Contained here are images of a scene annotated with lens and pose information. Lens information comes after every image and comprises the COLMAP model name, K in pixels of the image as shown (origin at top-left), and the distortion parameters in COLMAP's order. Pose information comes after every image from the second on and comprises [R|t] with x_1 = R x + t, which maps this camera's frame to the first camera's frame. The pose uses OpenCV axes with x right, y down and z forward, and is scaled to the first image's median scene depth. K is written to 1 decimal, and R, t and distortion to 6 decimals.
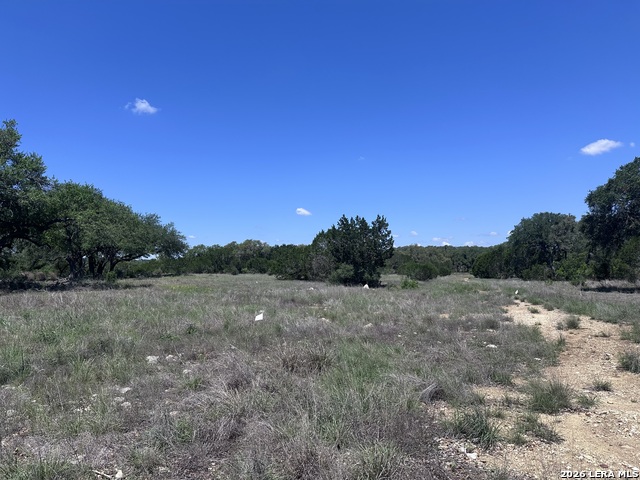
lens RADIAL K [[423.1, 0, 322.2], [0, 423.1, 237.4], [0, 0, 1]] dist [0.002188, -0.030532]
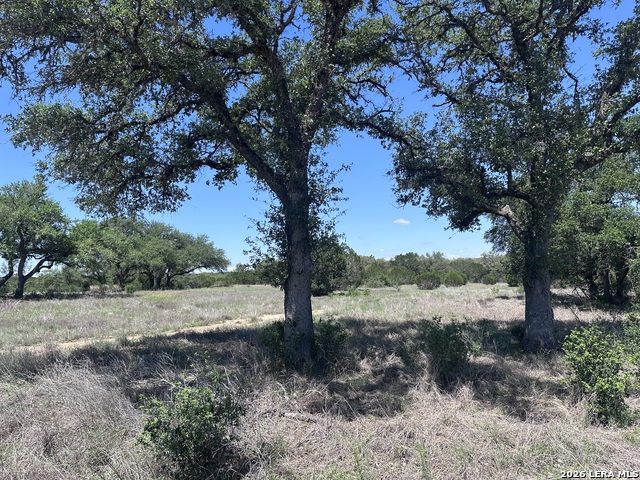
lens RADIAL K [[423.1, 0, 322.2], [0, 423.1, 237.4], [0, 0, 1]] dist [0.002188, -0.030532]
pose [[0.972787, -0.035538, -0.228962, 0.186208], [0.029395, 0.999112, -0.030187, -0.003275], [0.229831, 0.022636, 0.972967, -0.052895]]
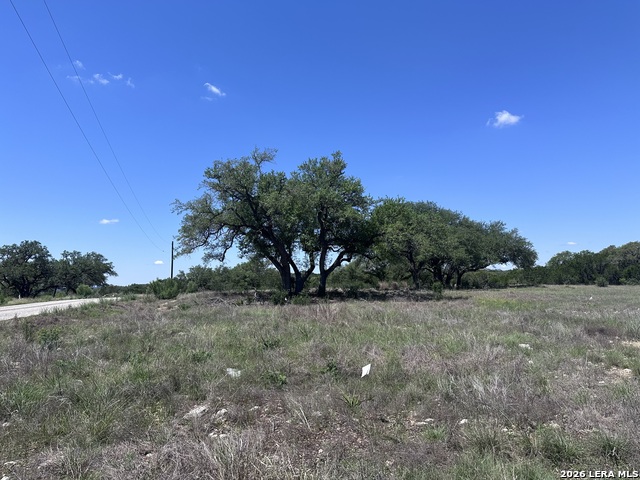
lens RADIAL K [[423.1, 0, 322.2], [0, 423.1, 237.4], [0, 0, 1]] dist [0.002188, -0.030532]
pose [[0.679131, -0.072804, -0.730398, 0.027581], [0.055423, 0.997314, -0.047876, 0.004404], [0.731922, -0.007967, 0.681342, 0.065423]]
